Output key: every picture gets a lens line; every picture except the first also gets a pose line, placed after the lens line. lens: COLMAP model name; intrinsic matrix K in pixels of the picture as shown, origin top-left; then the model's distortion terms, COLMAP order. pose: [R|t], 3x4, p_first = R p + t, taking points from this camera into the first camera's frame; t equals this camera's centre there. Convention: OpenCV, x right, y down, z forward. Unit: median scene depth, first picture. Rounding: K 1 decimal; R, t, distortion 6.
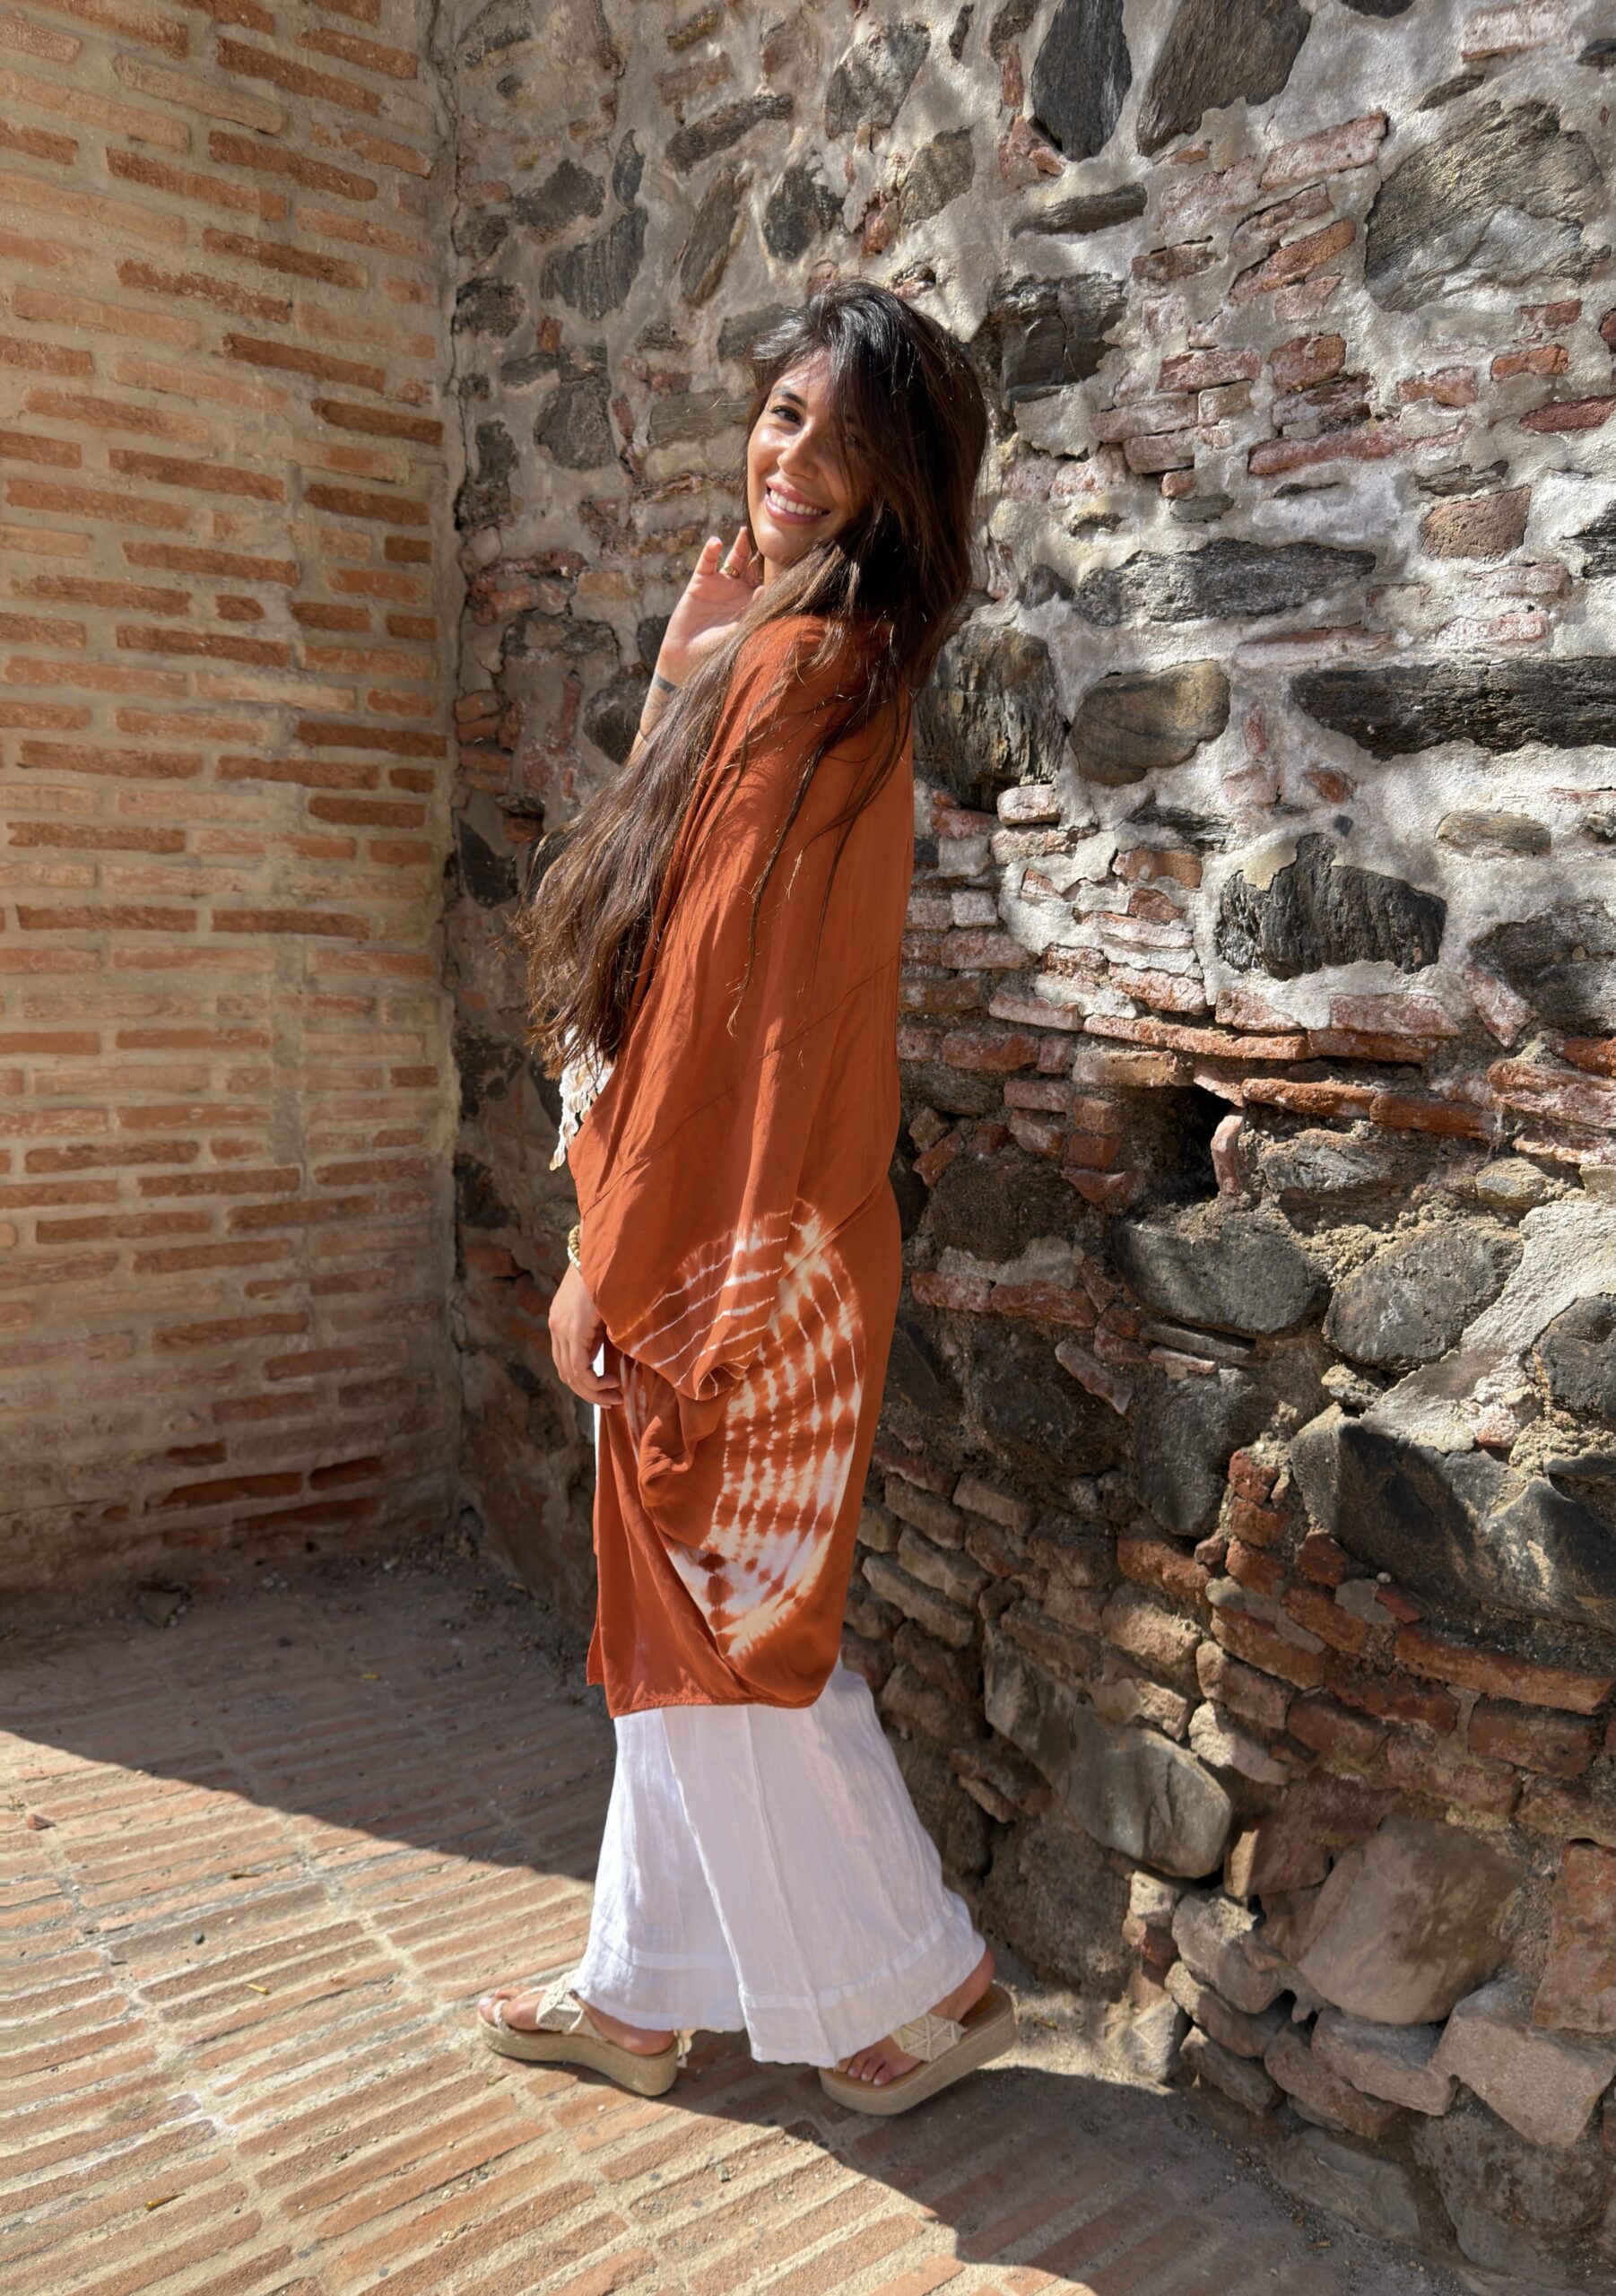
lens RADIAL K [[1691.2, 0, 861.1], [0, 1691.2, 1133.3], [0, 0, 1]] dist [0.005913, -0.017105]
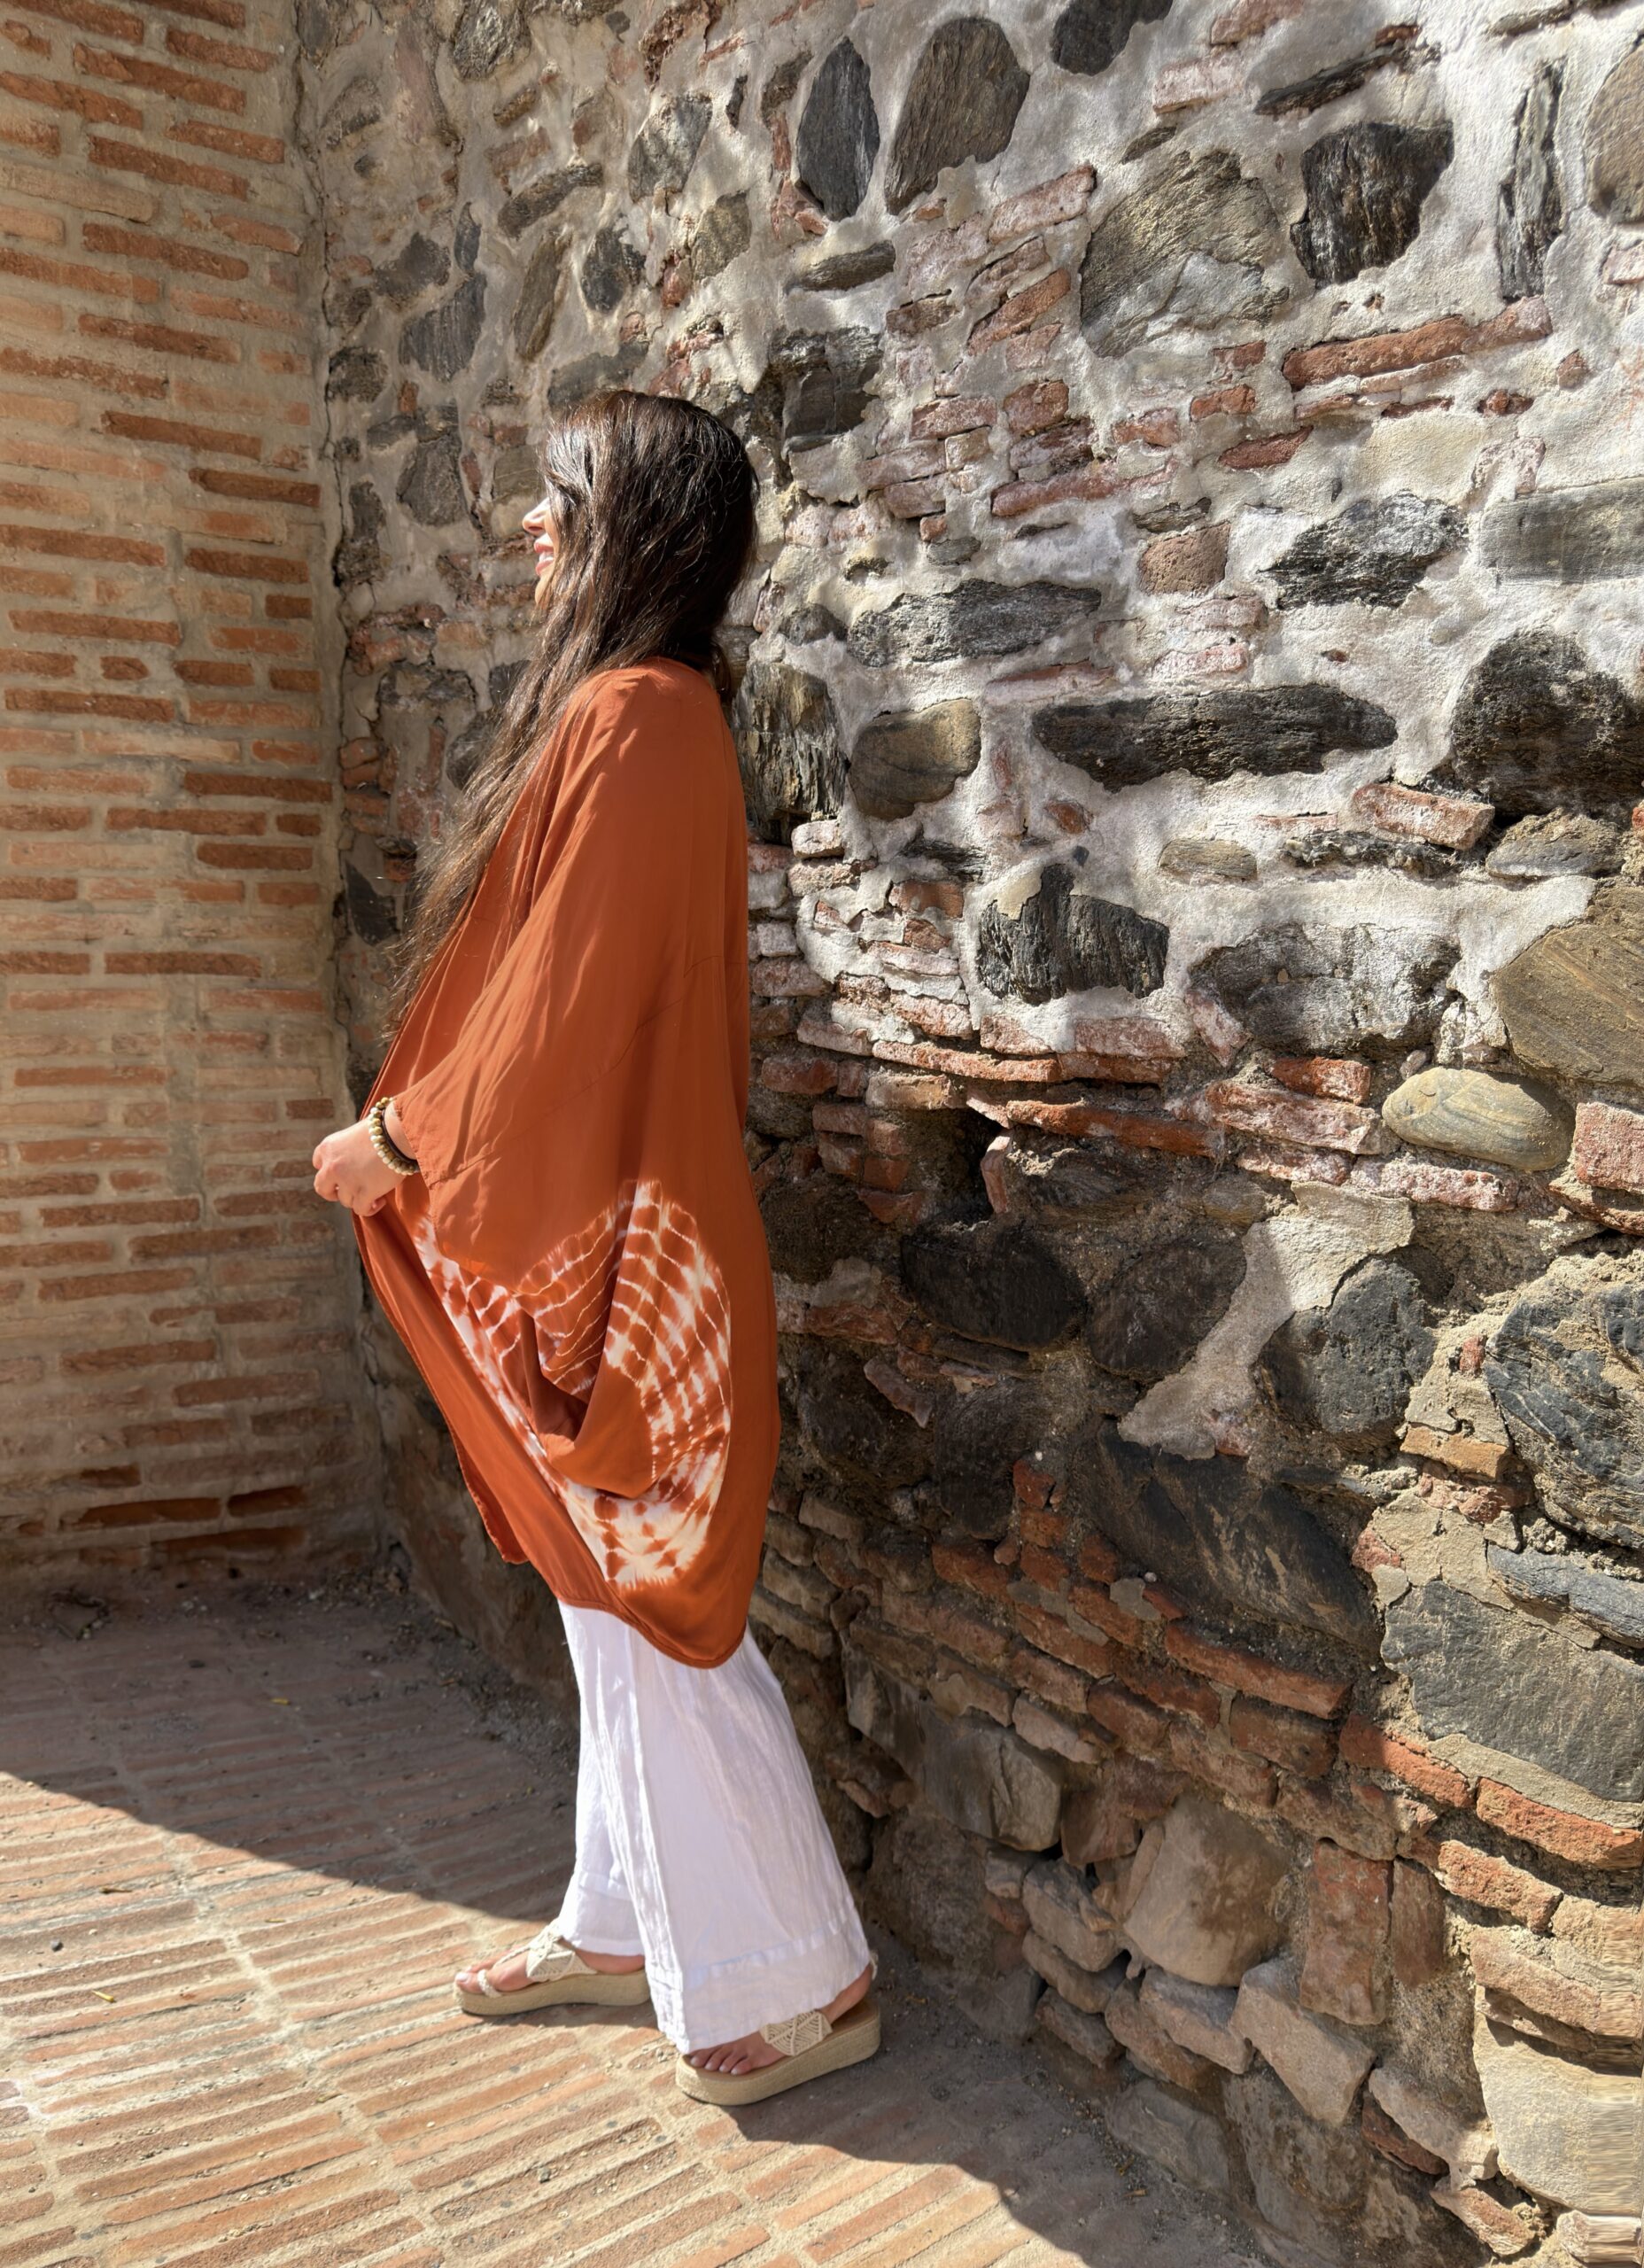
lens RADIAL K [[1673.5, 0, 803.8], [0, 1673.5, 1125.4], [0, 0, 1]] dist [0.004464, -0.014235]
pose [[0.998149, -0.017622, -0.058206, 0.163070], [0.016880, 0.999770, -0.013215, -0.006281], [0.058426, 0.012208, 0.998217, -0.021811]]
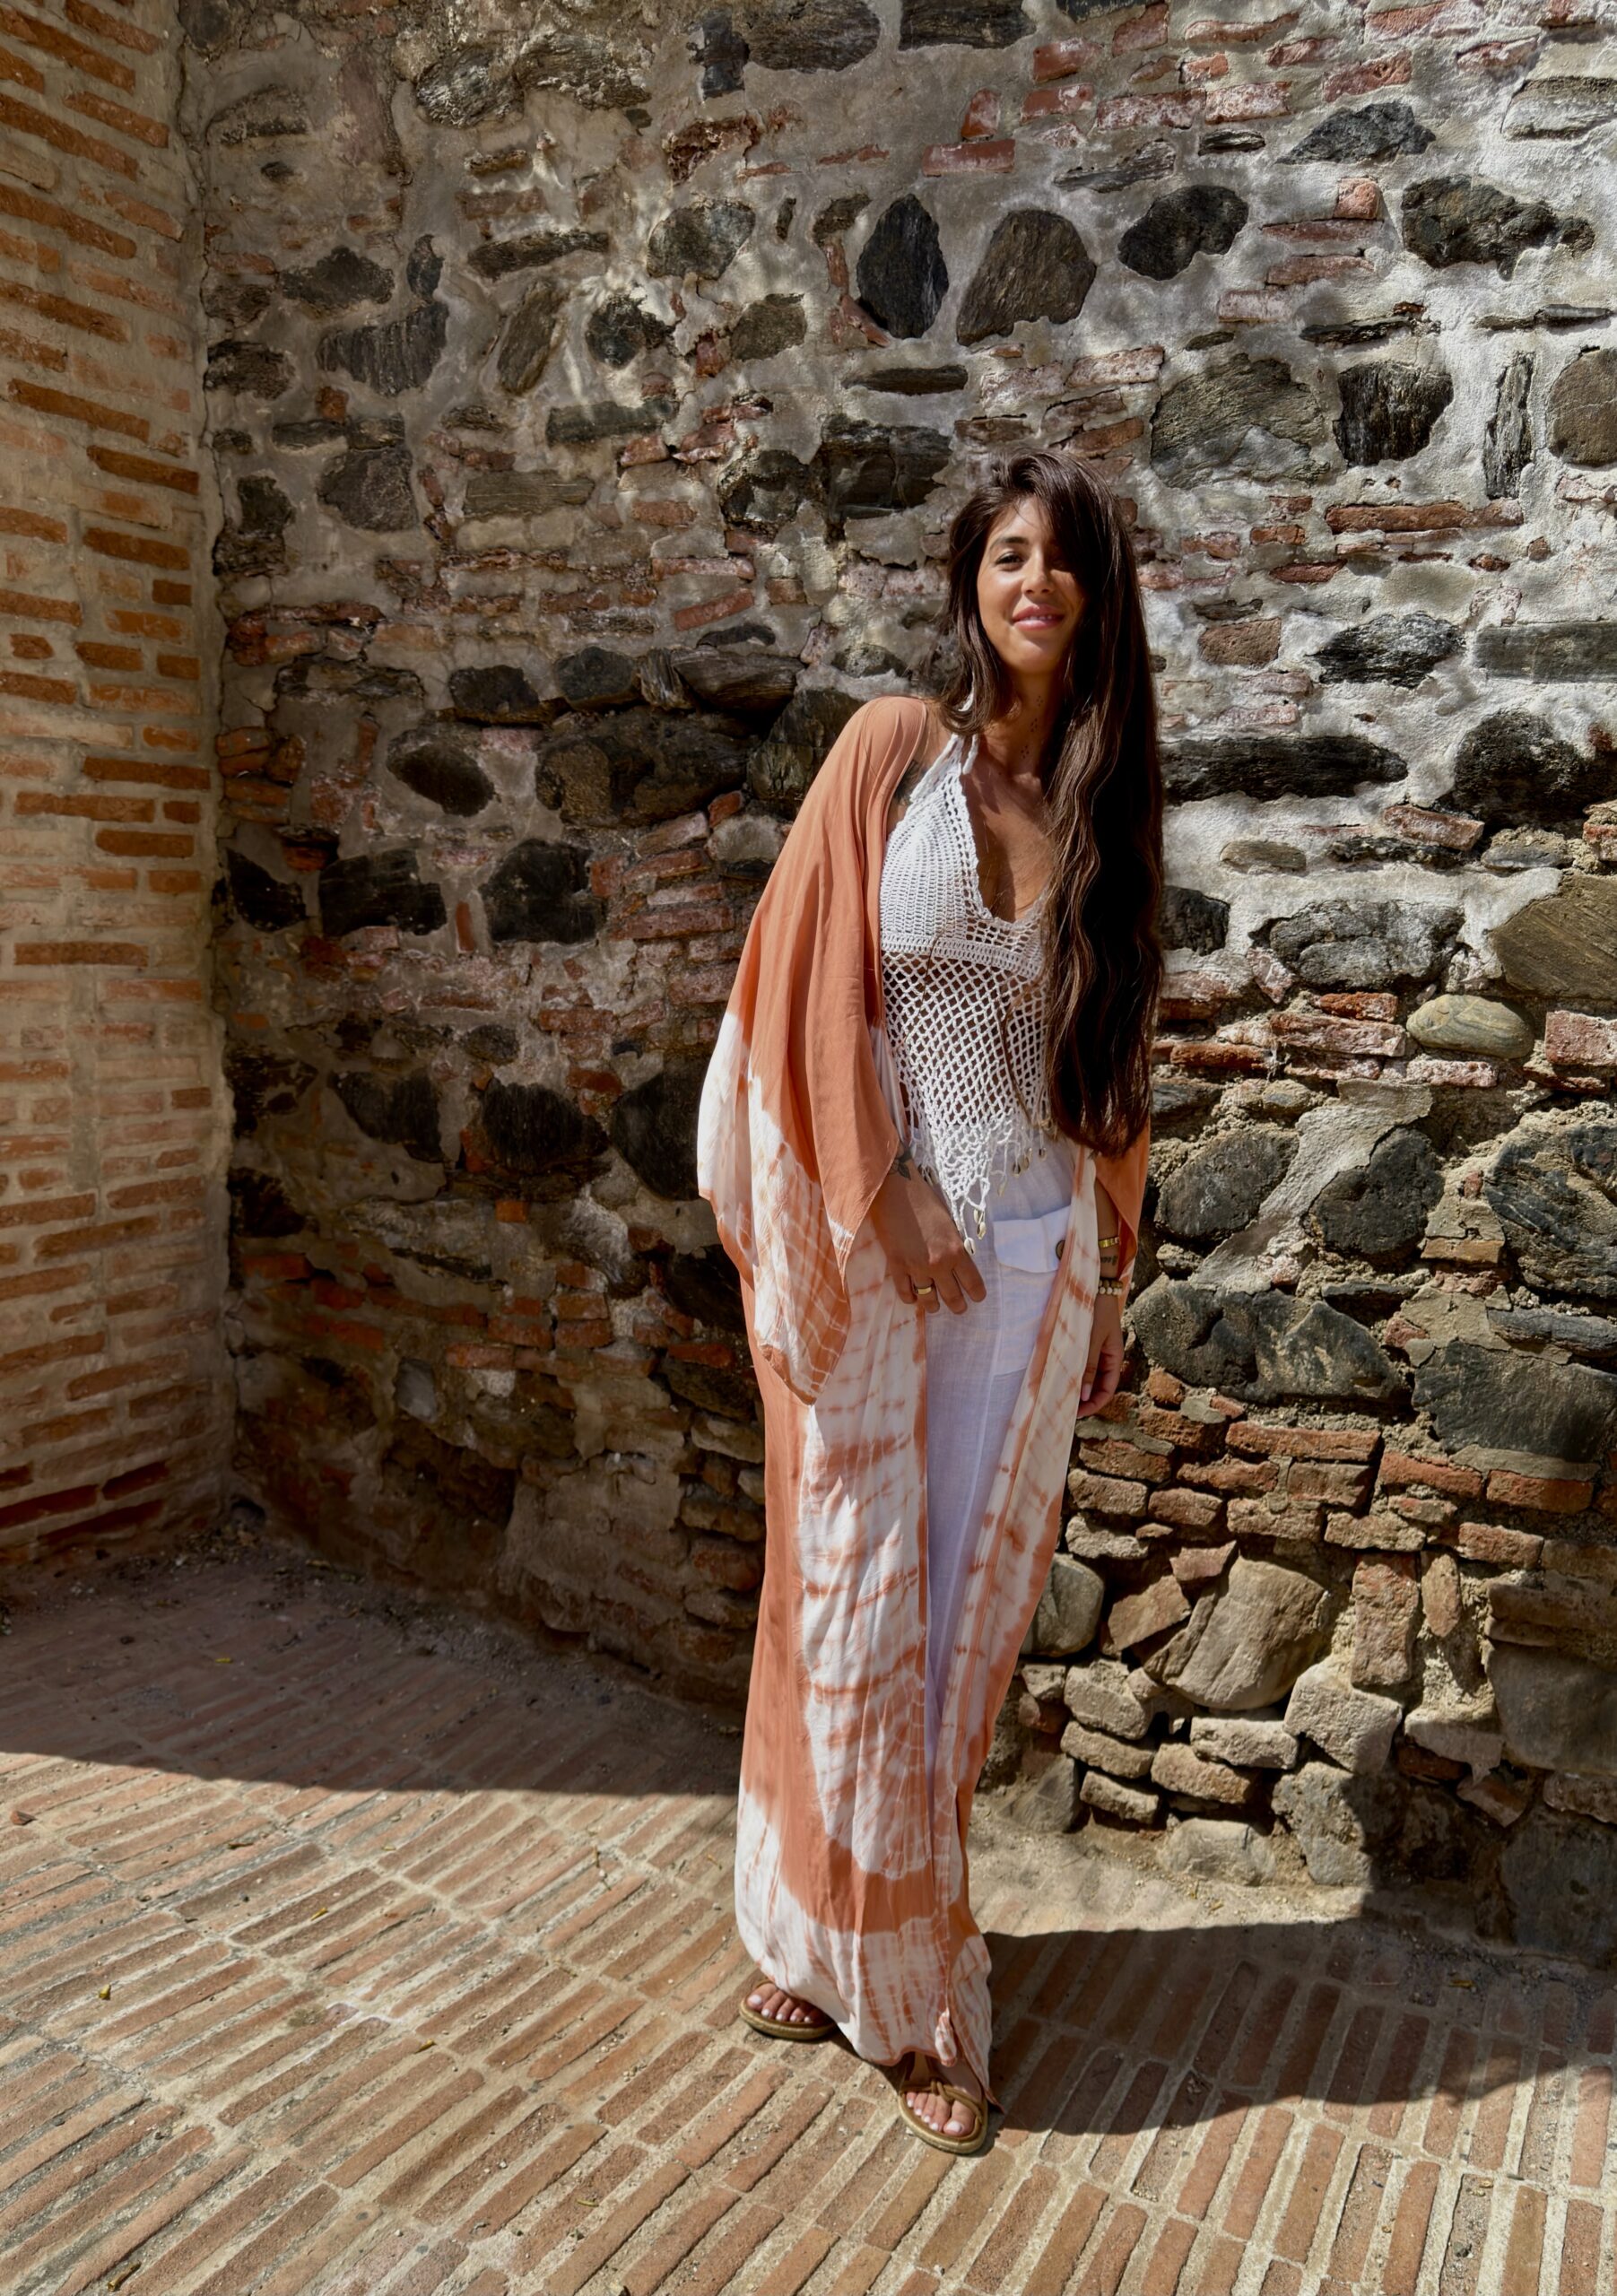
lens RADIAL K [[1691.3, 0, 870.0], [0, 1691.3, 1141.0], [0, 0, 1]] dist [0.005913, -0.017105]
pose [[0.924217, -0.076290, 0.374171, -0.440866], [0.077458, 0.996924, 0.011939, 0.019632], [-0.373930, 0.017948, 0.927283, -0.185960]]
